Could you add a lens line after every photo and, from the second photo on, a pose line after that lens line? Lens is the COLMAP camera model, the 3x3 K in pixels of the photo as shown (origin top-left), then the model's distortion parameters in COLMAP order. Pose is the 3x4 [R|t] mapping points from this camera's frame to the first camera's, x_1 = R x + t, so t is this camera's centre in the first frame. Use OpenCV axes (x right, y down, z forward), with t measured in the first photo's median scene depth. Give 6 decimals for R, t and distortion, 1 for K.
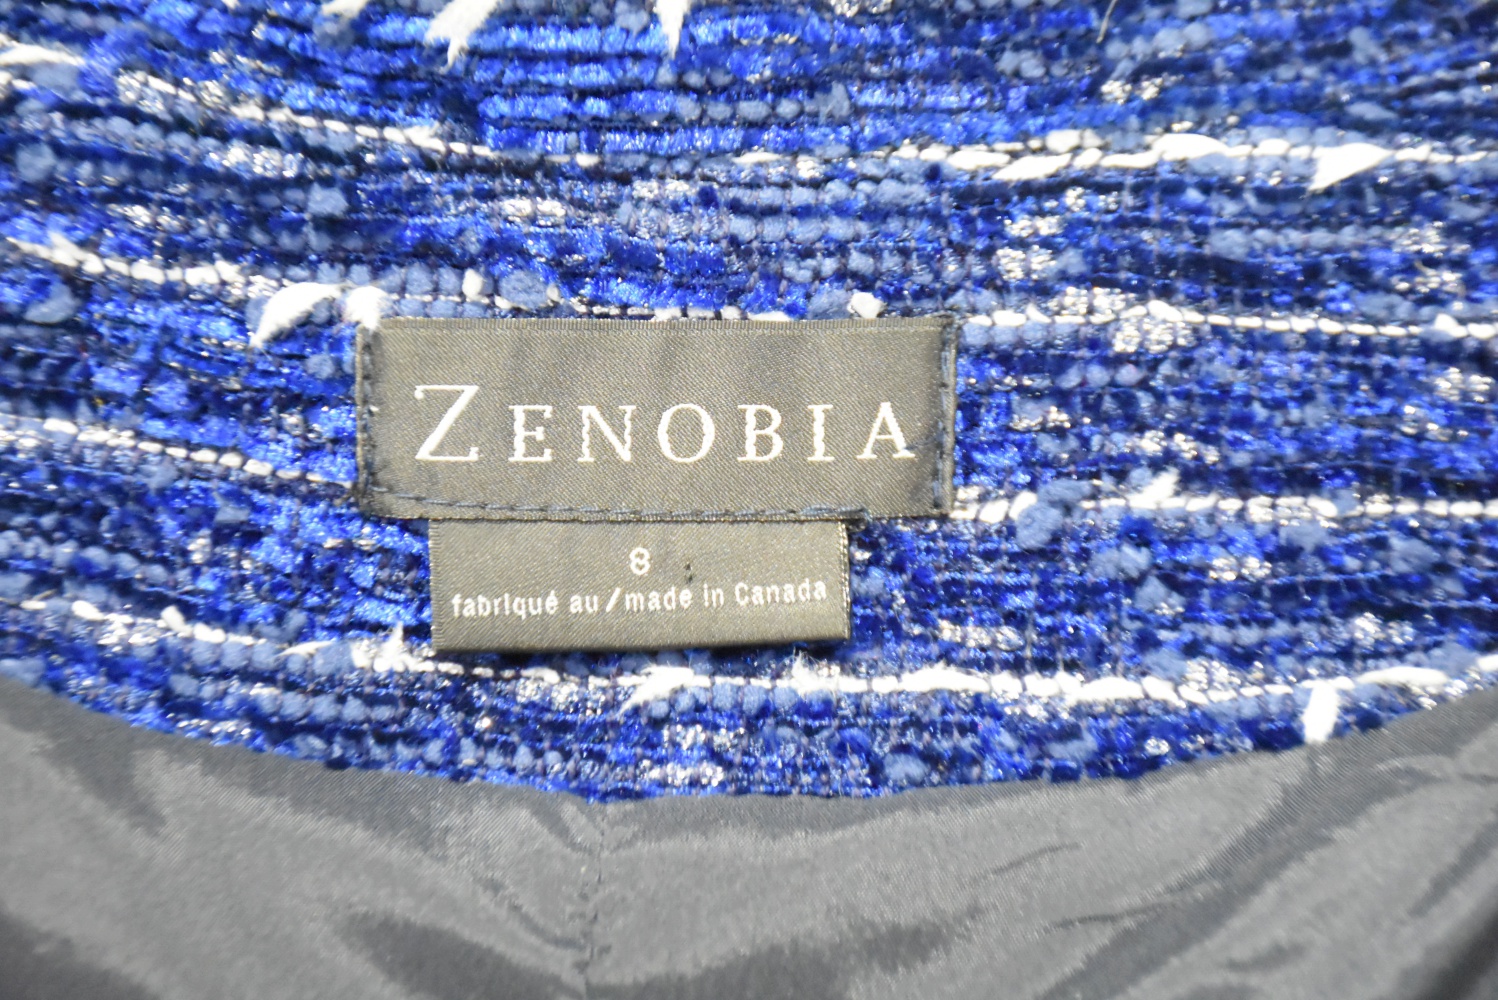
lens RADIAL K [[5207.0, 0, 748.9], [0, 5207.0, 500.7], [0, 0, 1]] dist [-0.200211, 0.000000]
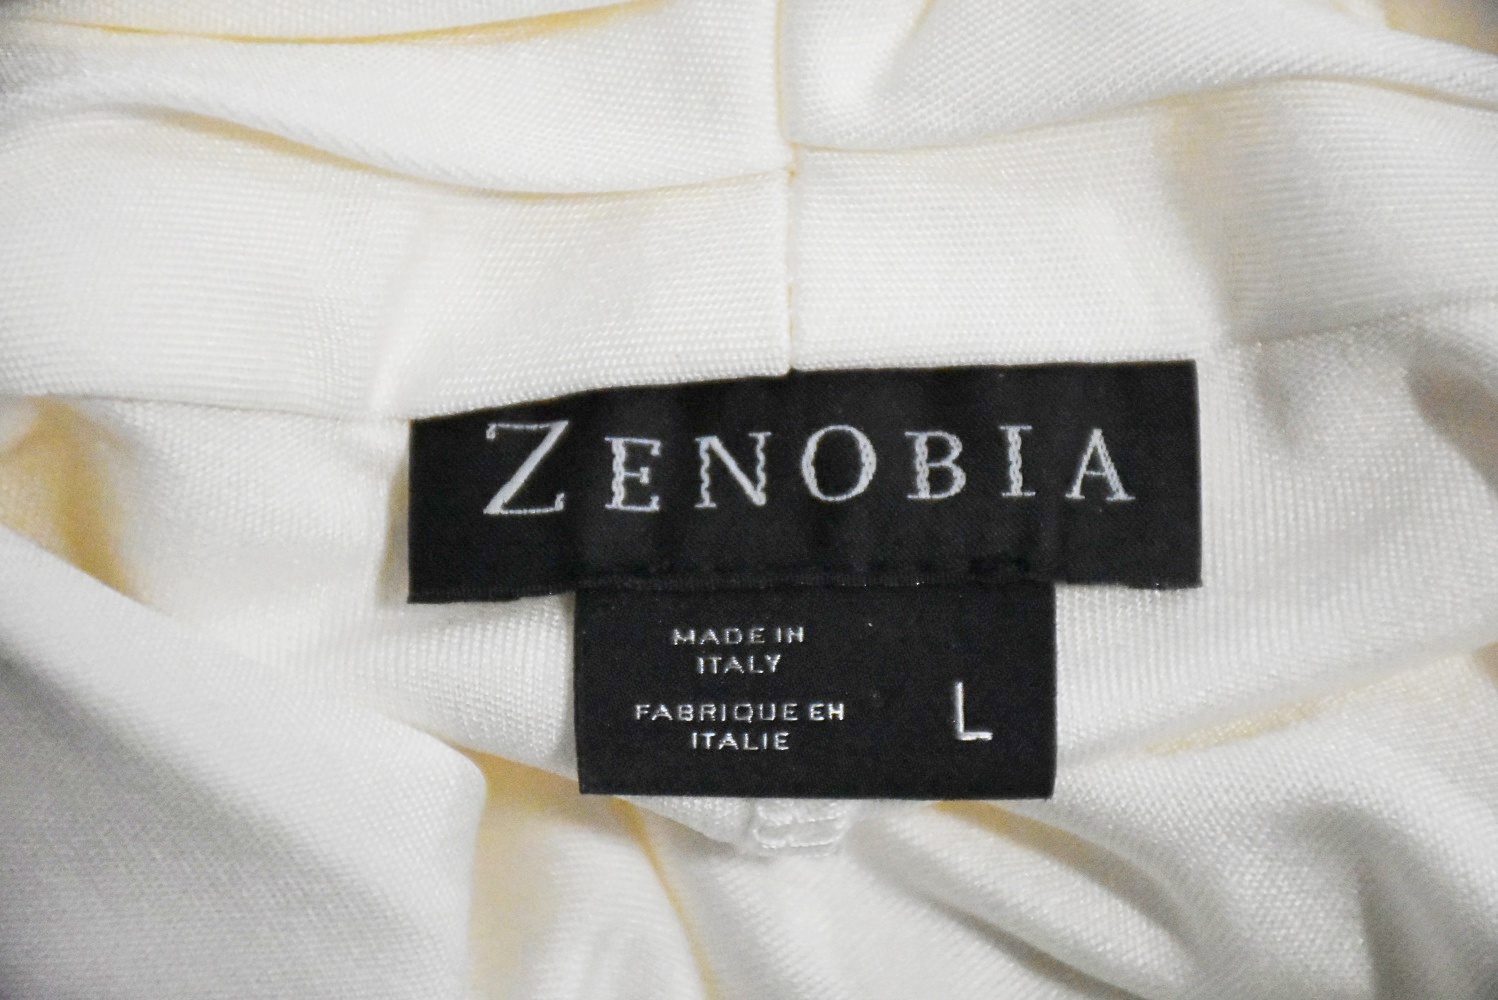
lens RADIAL K [[9035.4, 0, 749.4], [0, 9035.4, 499.6], [0, 0, 1]] dist [0.525243, 0.000000]
pose [[0.999538, -0.001739, -0.030341, 0.015476], [0.002081, 0.999935, 0.011246, -0.023350], [0.030320, -0.011304, 0.999476, -0.329267]]
